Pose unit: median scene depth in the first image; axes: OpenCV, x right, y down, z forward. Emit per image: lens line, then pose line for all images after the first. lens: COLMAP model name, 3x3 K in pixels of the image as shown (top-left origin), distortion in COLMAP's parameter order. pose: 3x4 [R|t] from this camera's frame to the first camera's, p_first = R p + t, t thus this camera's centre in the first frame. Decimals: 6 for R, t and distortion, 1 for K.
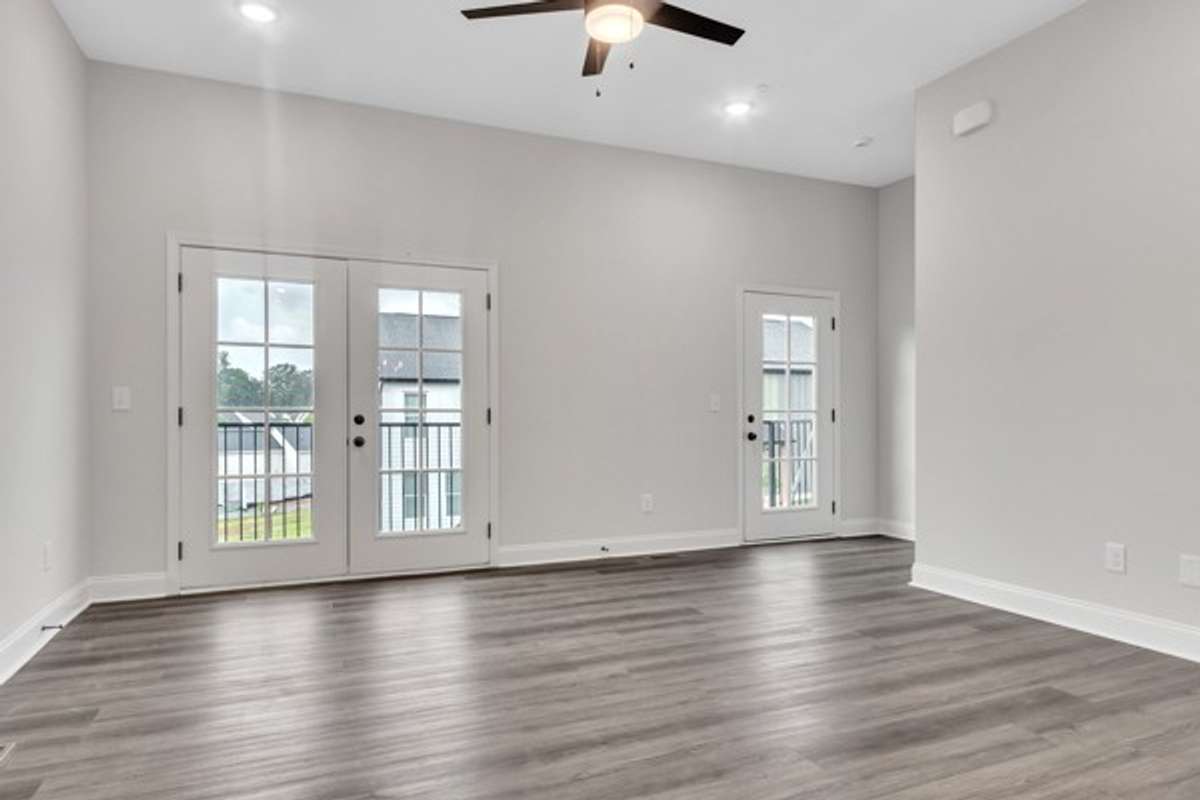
lens RADIAL K [[713.2, 0, 598.5], [0, 713.2, 386.2], [0, 0, 1]] dist [0.001781, 0.000369]
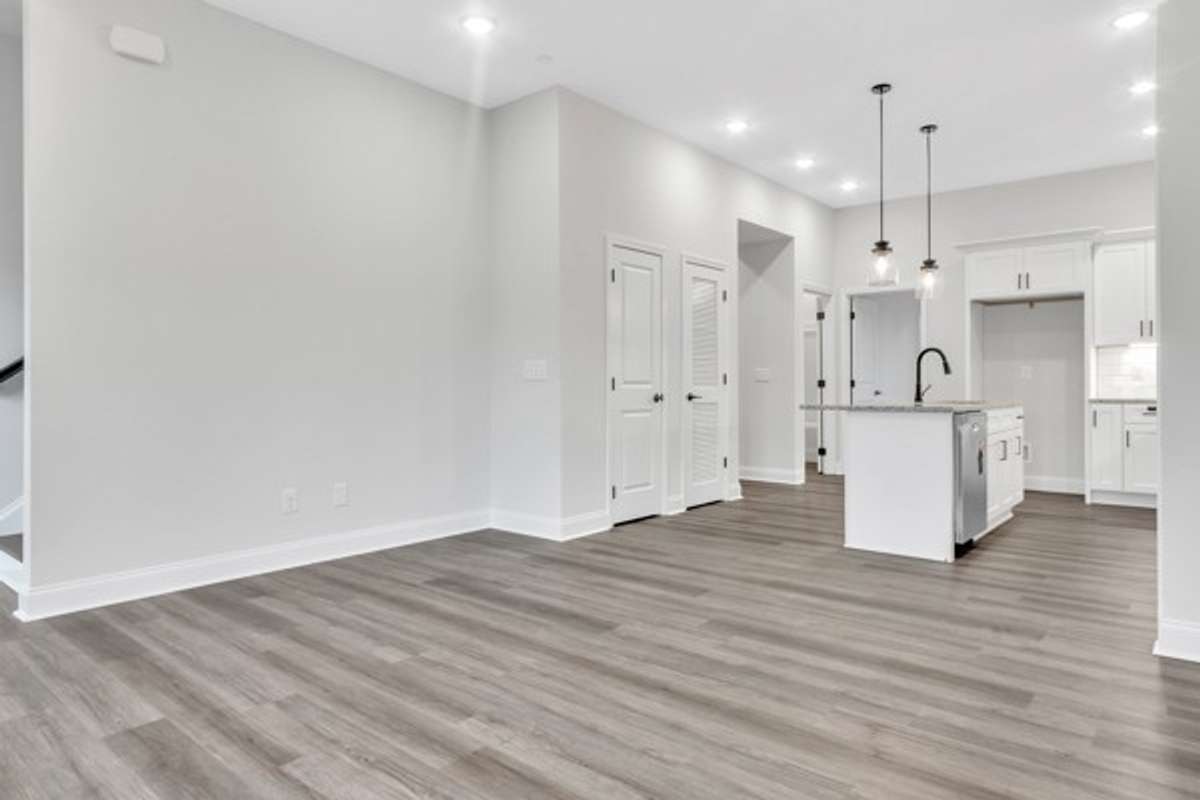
lens RADIAL K [[713.2, 0, 598.5], [0, 713.2, 386.2], [0, 0, 1]] dist [0.001781, 0.000369]
pose [[-0.444234, -0.002772, 0.895906, -0.783548], [-0.038192, 0.999145, -0.015846, 0.048237], [-0.895096, -0.041256, -0.443960, 1.351898]]
